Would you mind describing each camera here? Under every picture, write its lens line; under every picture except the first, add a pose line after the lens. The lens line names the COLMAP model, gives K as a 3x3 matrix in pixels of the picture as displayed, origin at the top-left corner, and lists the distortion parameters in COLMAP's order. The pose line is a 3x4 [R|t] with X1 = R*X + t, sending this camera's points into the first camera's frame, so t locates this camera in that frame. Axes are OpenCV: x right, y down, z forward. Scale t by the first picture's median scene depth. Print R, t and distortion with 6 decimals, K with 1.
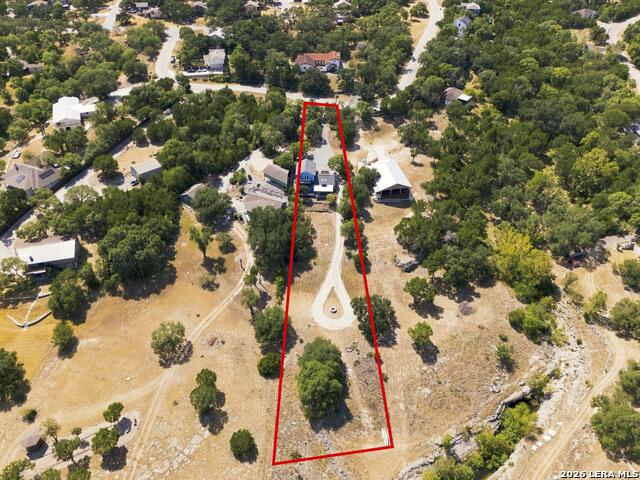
lens RADIAL K [[471.1, 0, 317.6], [0, 471.1, 238.5], [0, 0, 1]] dist [0.050494, -0.028523]
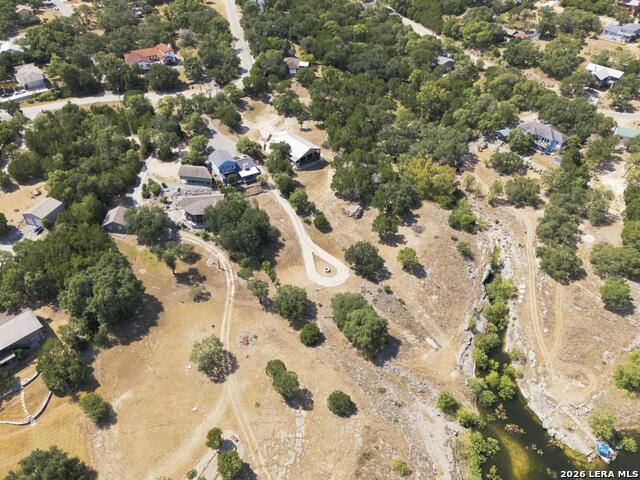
lens RADIAL K [[471.1, 0, 318.9], [0, 471.1, 239.8], [0, 0, 1]] dist [0.050494, -0.028523]
pose [[0.848939, -0.342740, 0.402285, -0.356843], [0.331585, 0.938158, 0.099553, -0.023686], [-0.411527, 0.048877, 0.910086, 0.025094]]
